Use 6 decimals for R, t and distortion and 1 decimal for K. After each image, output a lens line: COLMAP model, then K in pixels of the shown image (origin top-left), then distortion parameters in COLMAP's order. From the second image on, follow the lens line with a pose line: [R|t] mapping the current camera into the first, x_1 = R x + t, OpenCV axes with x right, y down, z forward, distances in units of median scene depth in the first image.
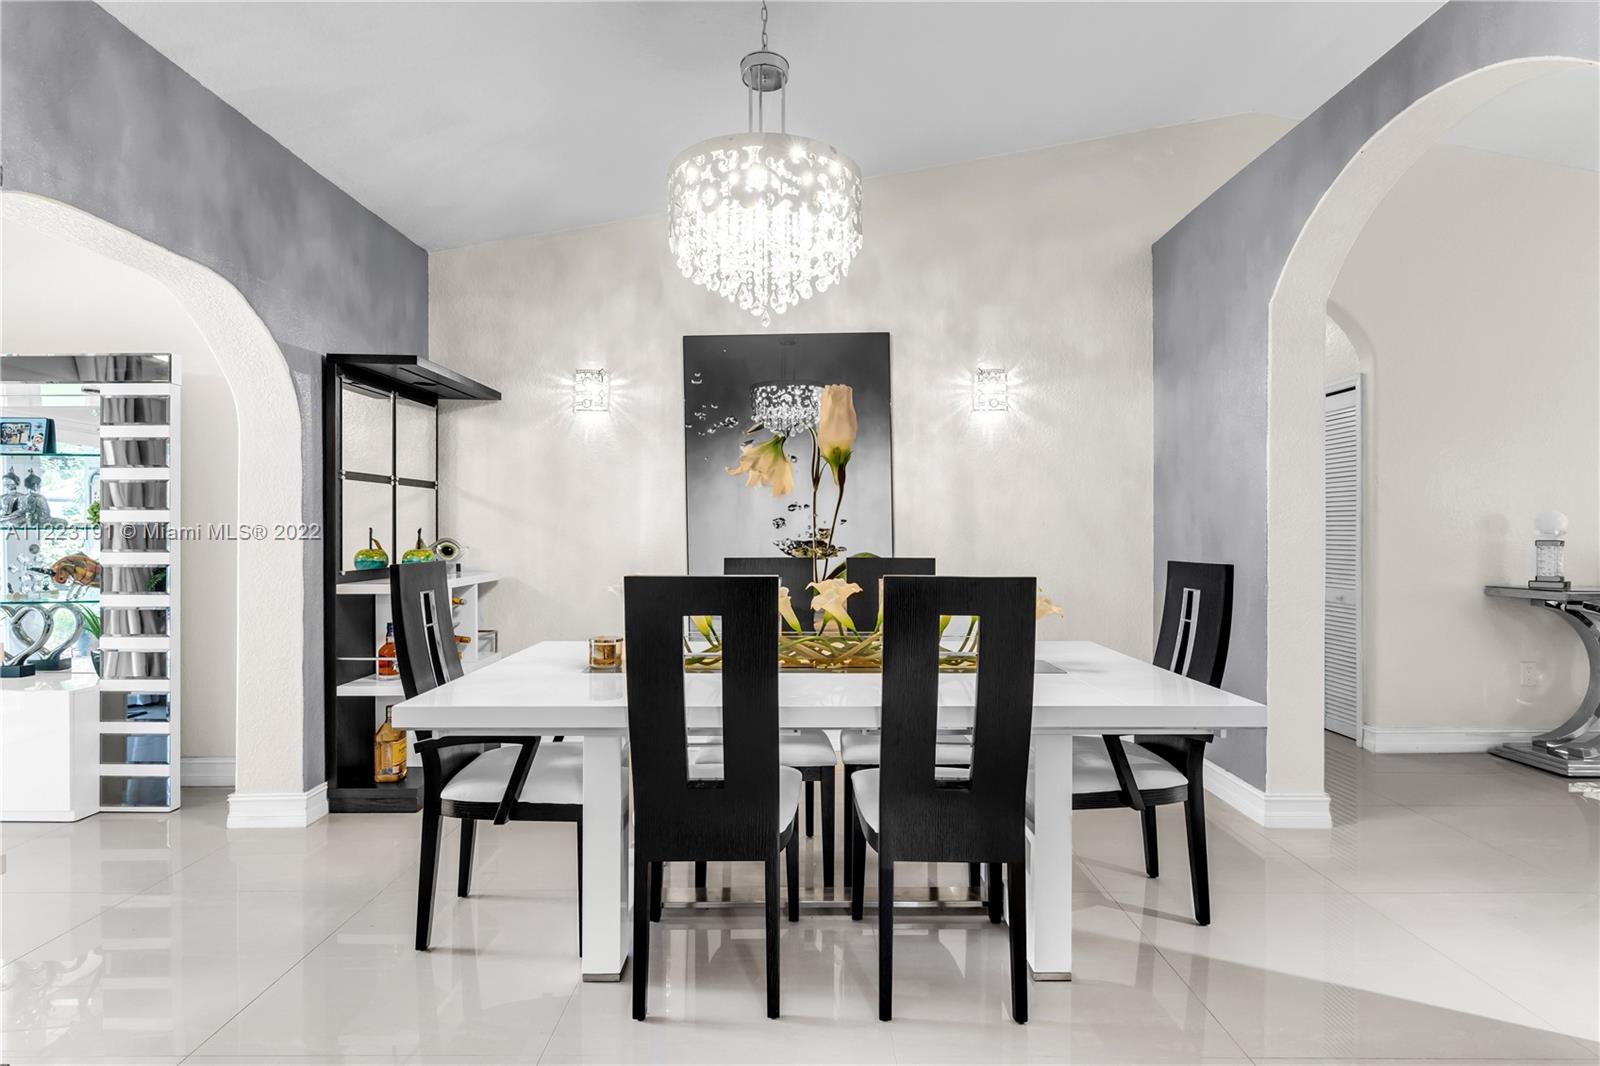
lens RADIAL K [[770.5, 0, 806.5], [0, 770.5, 530.1], [0, 0, 1]] dist [0.003991, -0.002718]
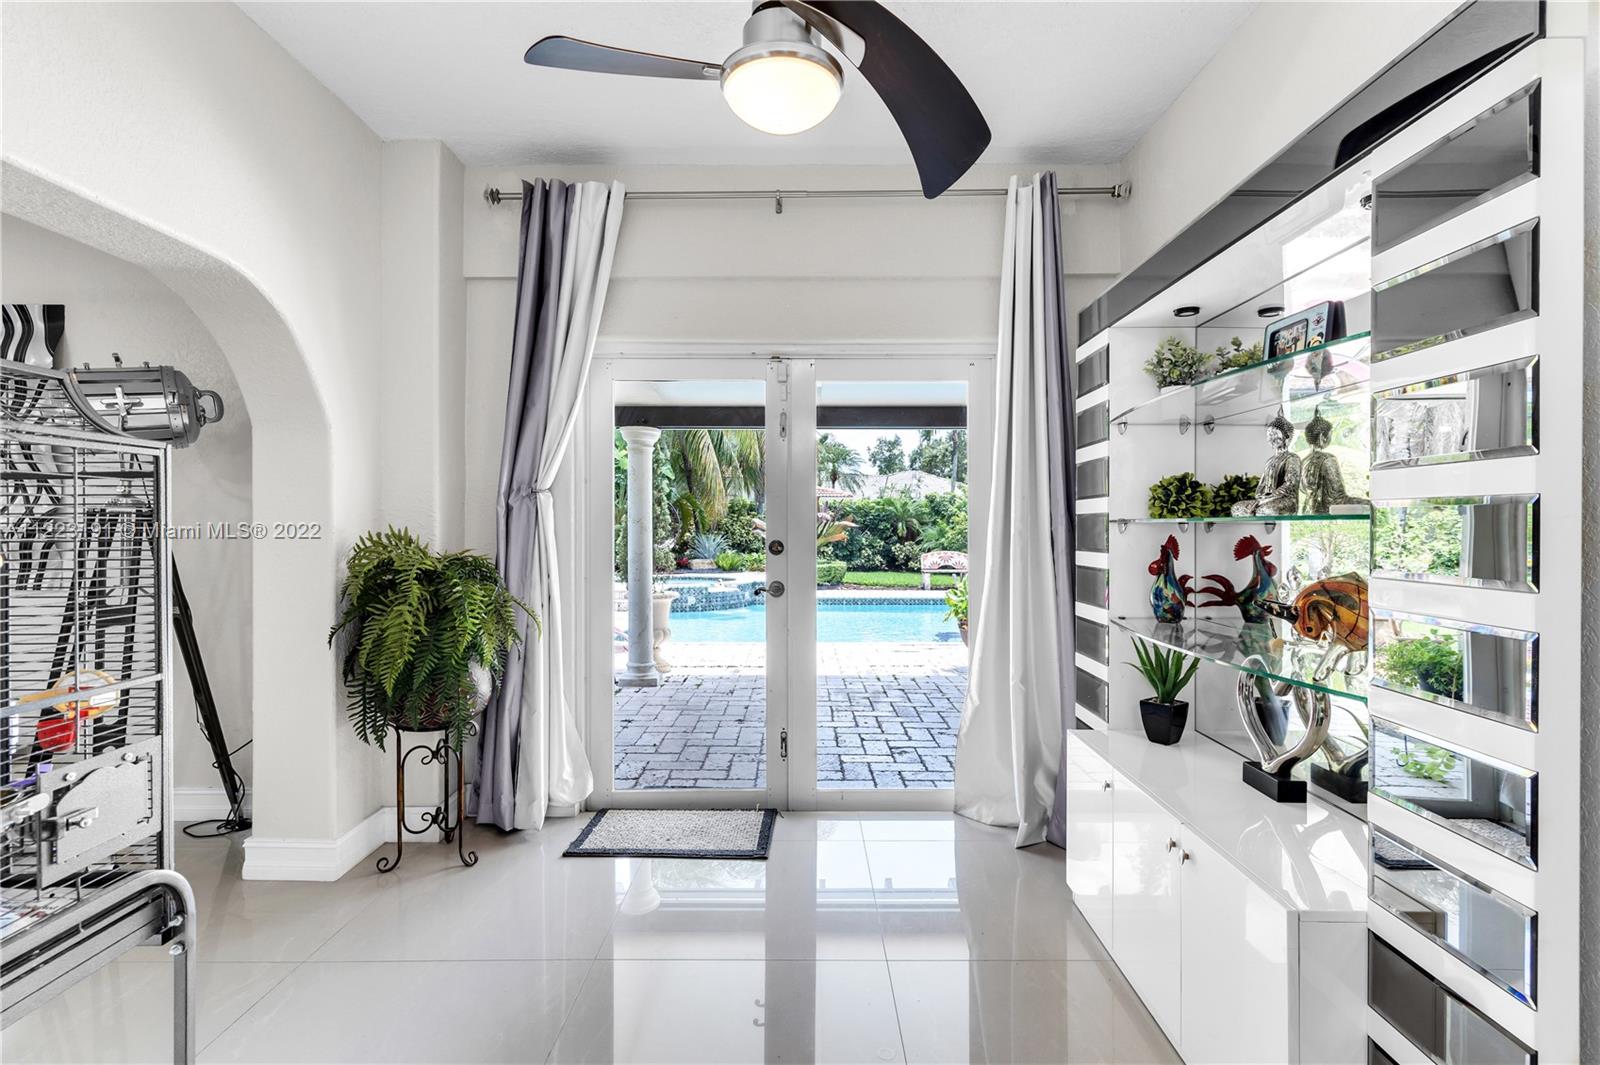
lens RADIAL K [[770.5, 0, 794.8], [0, 770.5, 523.3], [0, 0, 1]] dist [0.003991, -0.002718]
pose [[0.000434, -0.002544, -0.999997, -0.481426], [-0.002583, 0.999993, -0.002545, 0.003228], [0.999997, 0.002585, 0.000427, 0.651429]]
